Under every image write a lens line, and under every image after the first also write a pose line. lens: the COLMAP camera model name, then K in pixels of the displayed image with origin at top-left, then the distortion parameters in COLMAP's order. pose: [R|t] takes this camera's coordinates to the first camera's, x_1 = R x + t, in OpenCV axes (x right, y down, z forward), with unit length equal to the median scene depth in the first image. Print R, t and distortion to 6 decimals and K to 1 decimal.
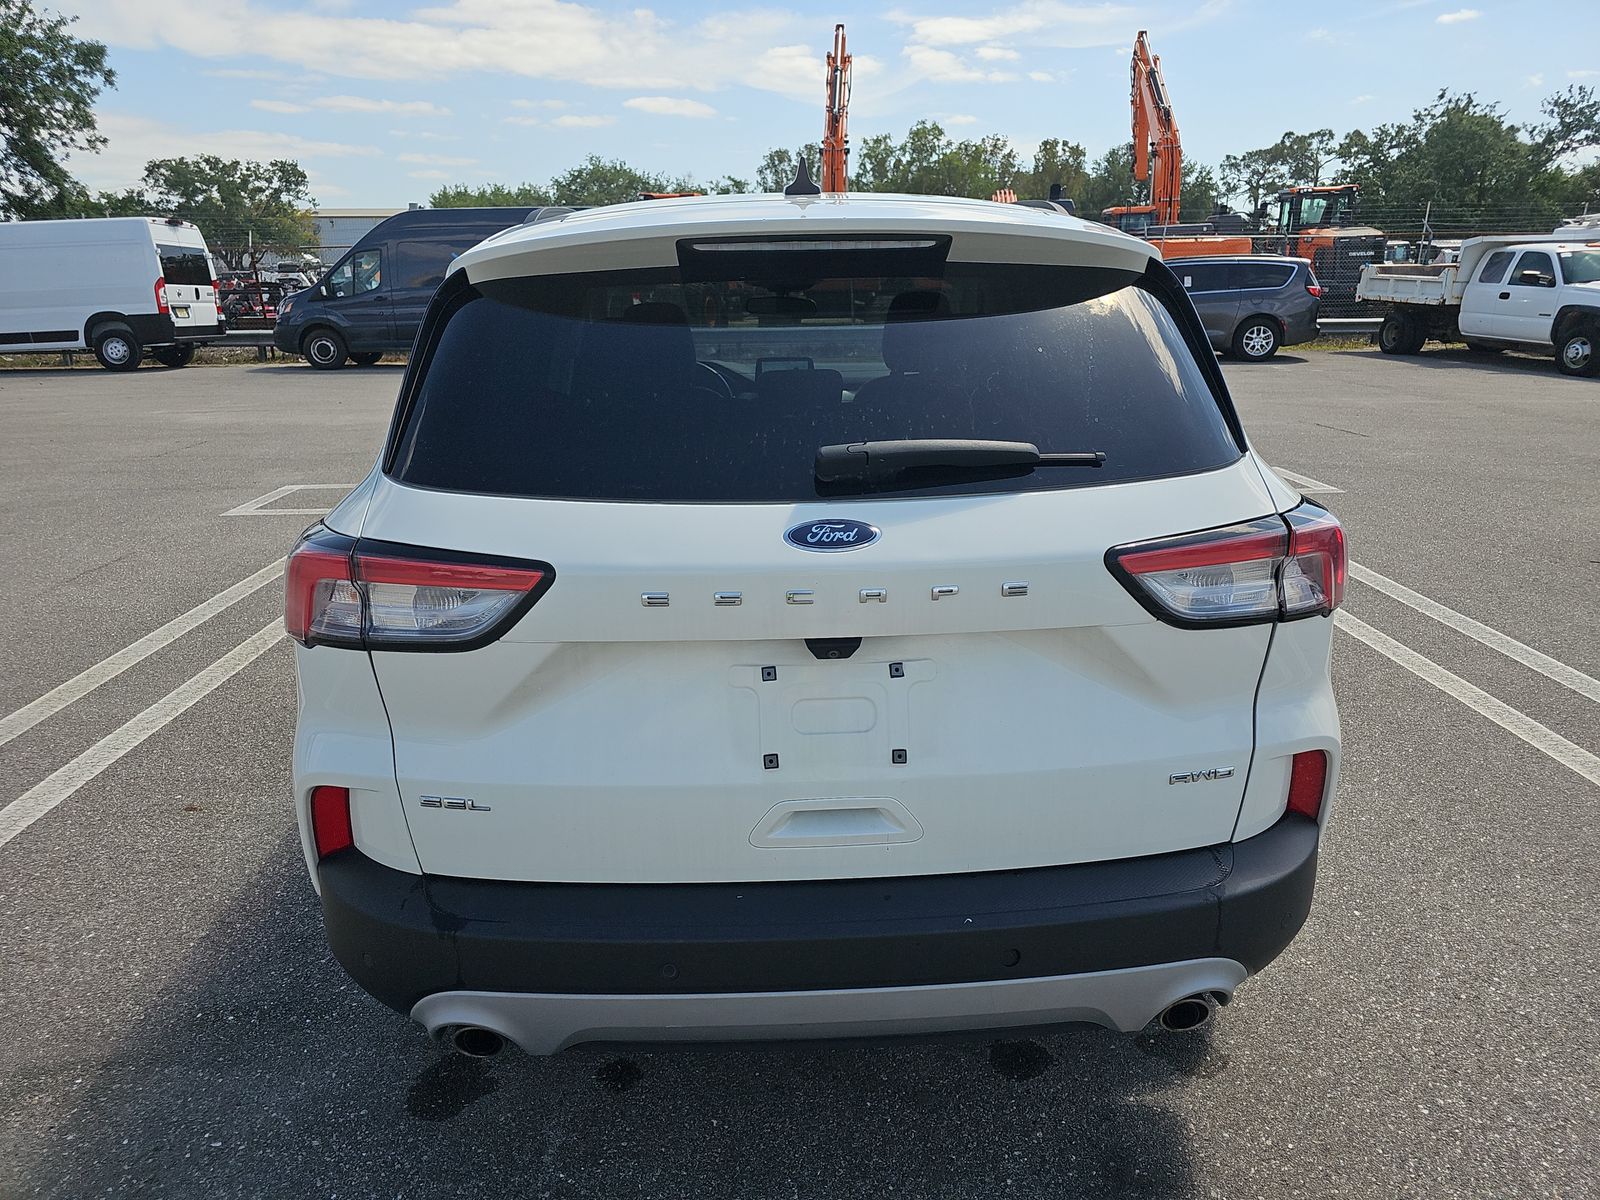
lens RADIAL K [[1052.5, 0, 806.1], [0, 1052.5, 597.8], [0, 0, 1]] dist [0.012744, -0.020954]
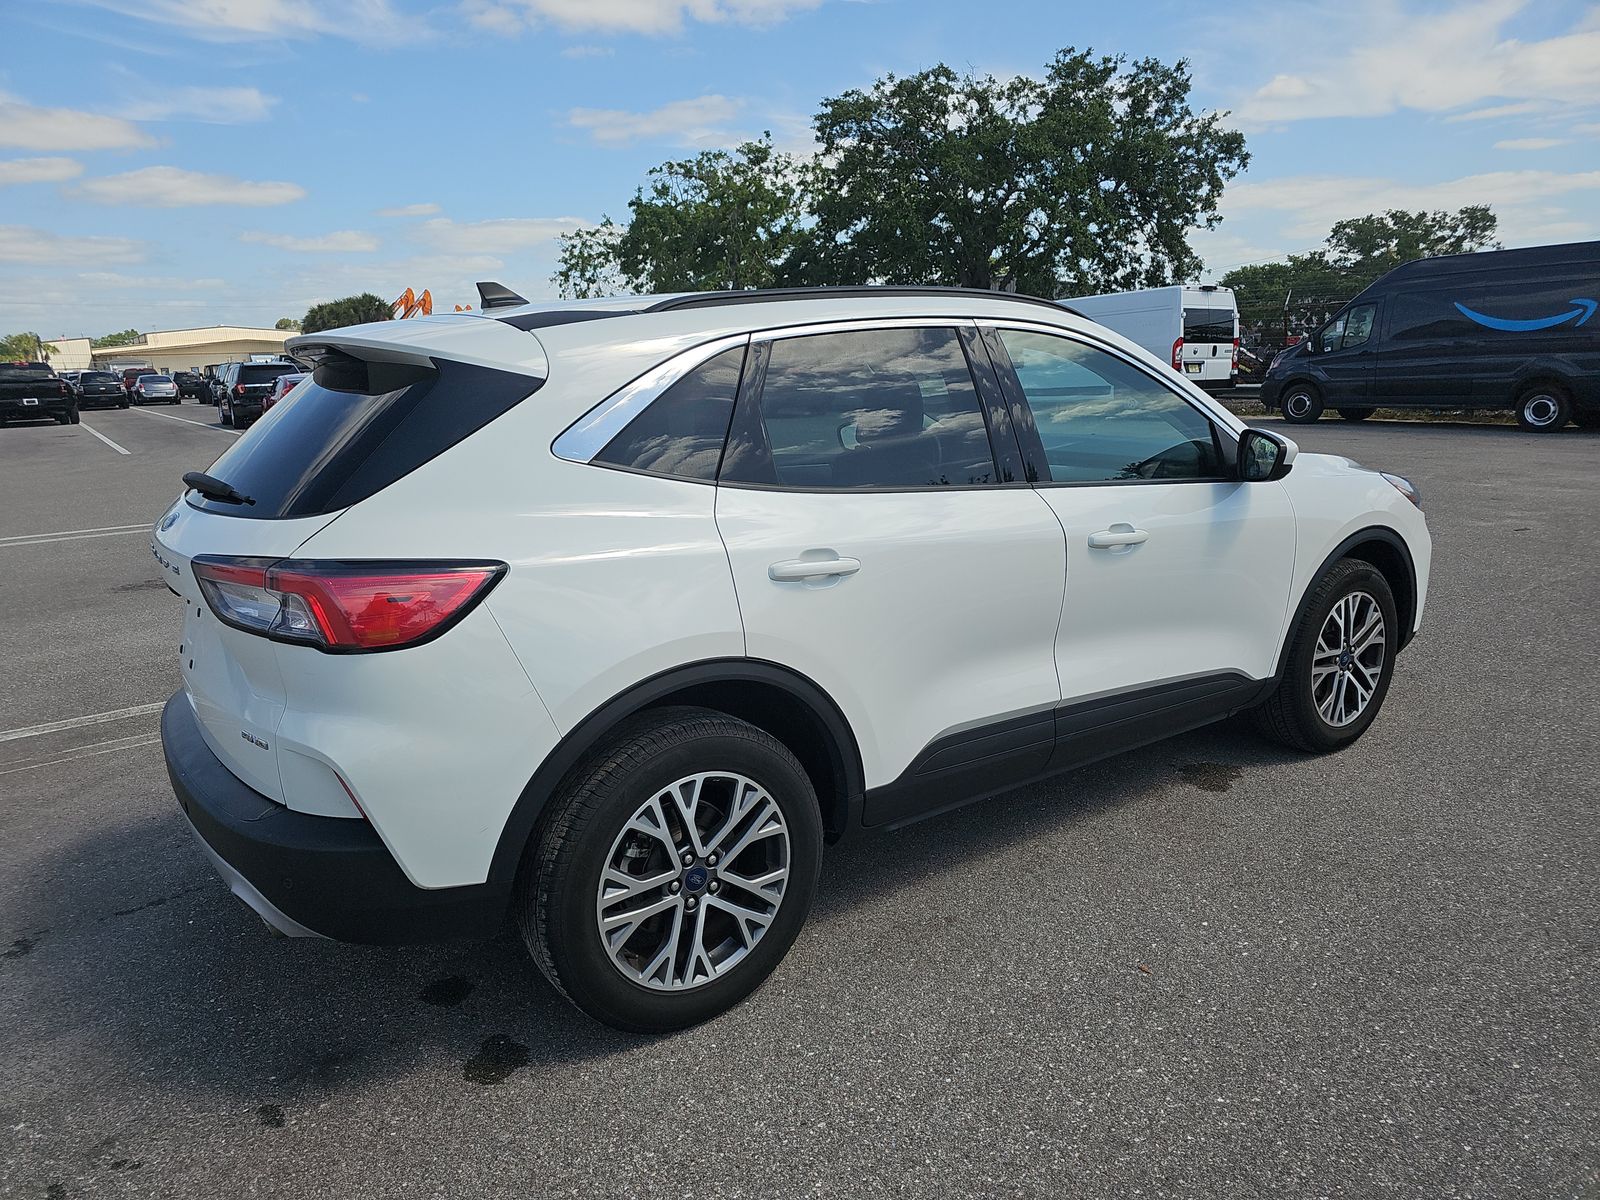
lens RADIAL K [[1052.5, 0, 807.1], [0, 1052.5, 603.2], [0, 0, 1]] dist [0.012744, -0.020954]
pose [[0.533355, 0.179947, -0.826529, 0.508277], [-0.212538, 0.974273, 0.074963, -0.073323], [0.818755, 0.135687, 0.557880, 0.222391]]
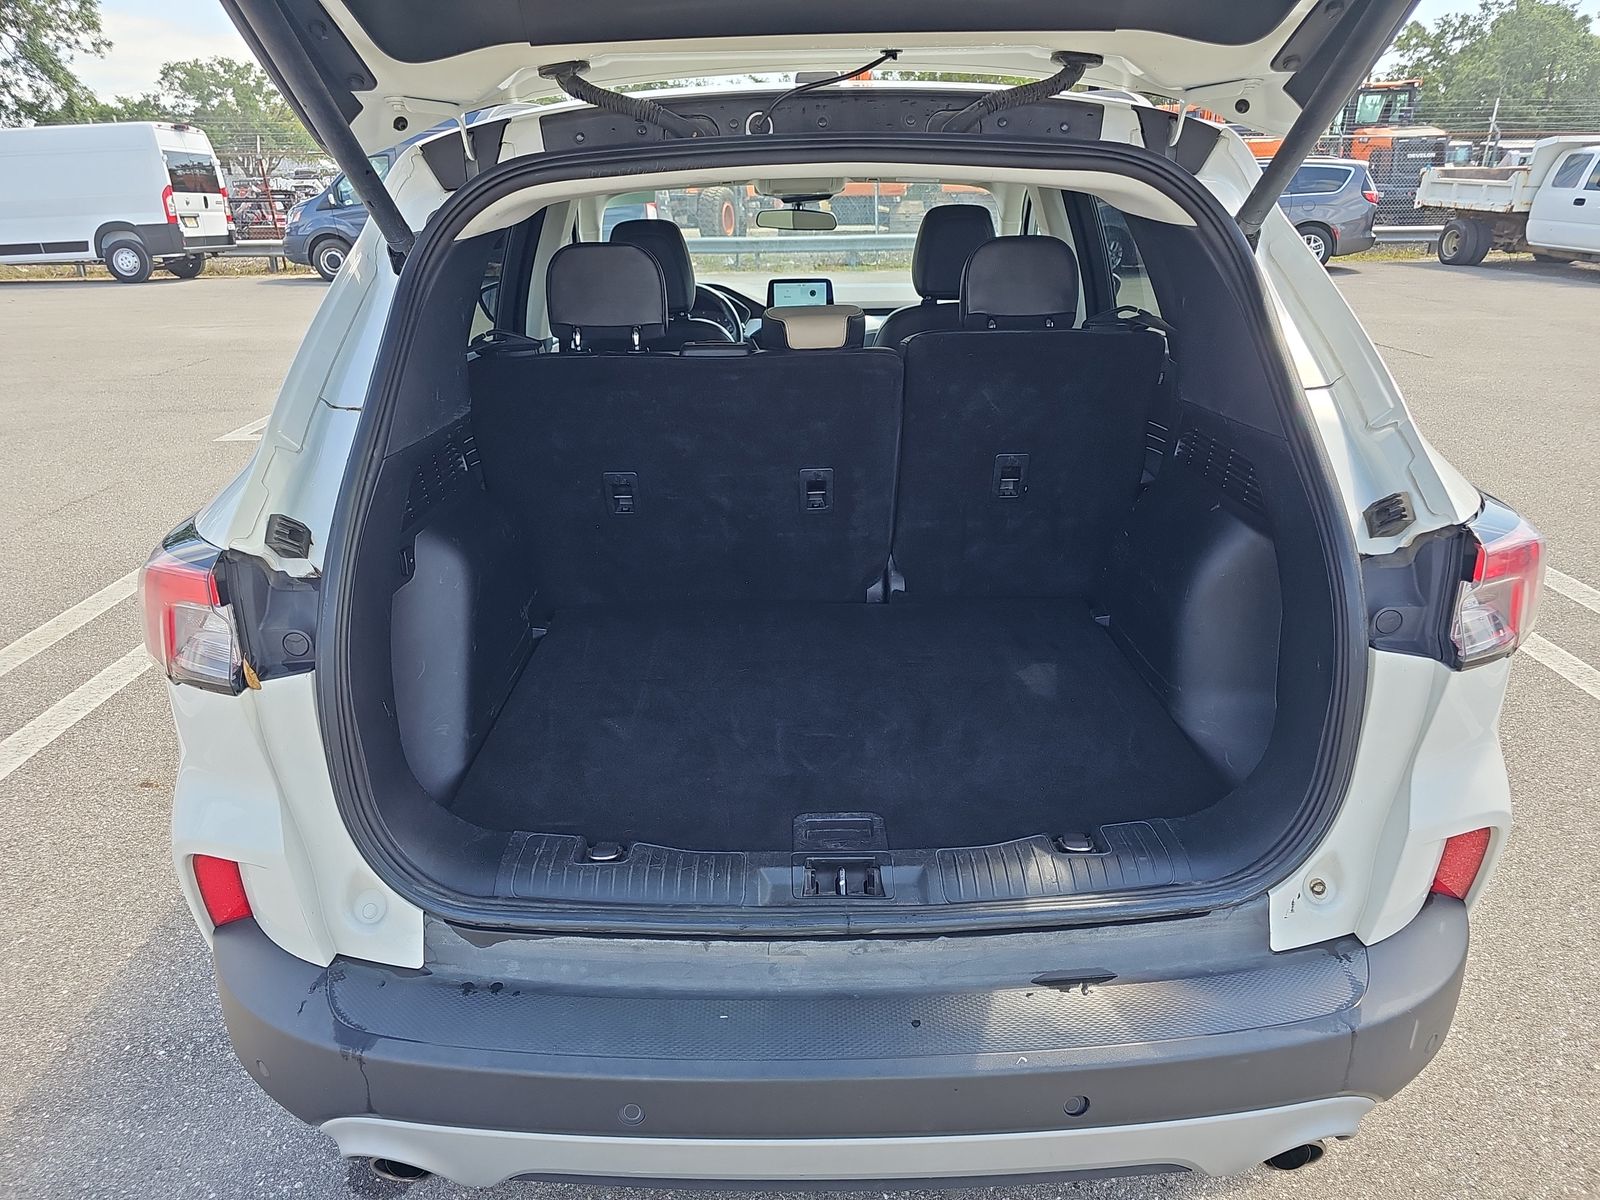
lens RADIAL K [[1052.5, 0, 788.8], [0, 1052.5, 591.5], [0, 0, 1]] dist [0.012744, -0.020954]
pose [[0.999367, 0.009803, -0.034209, 0.000331], [-0.007210, 0.997148, 0.075119, -0.003630], [0.034848, -0.074825, 0.996588, 0.010870]]
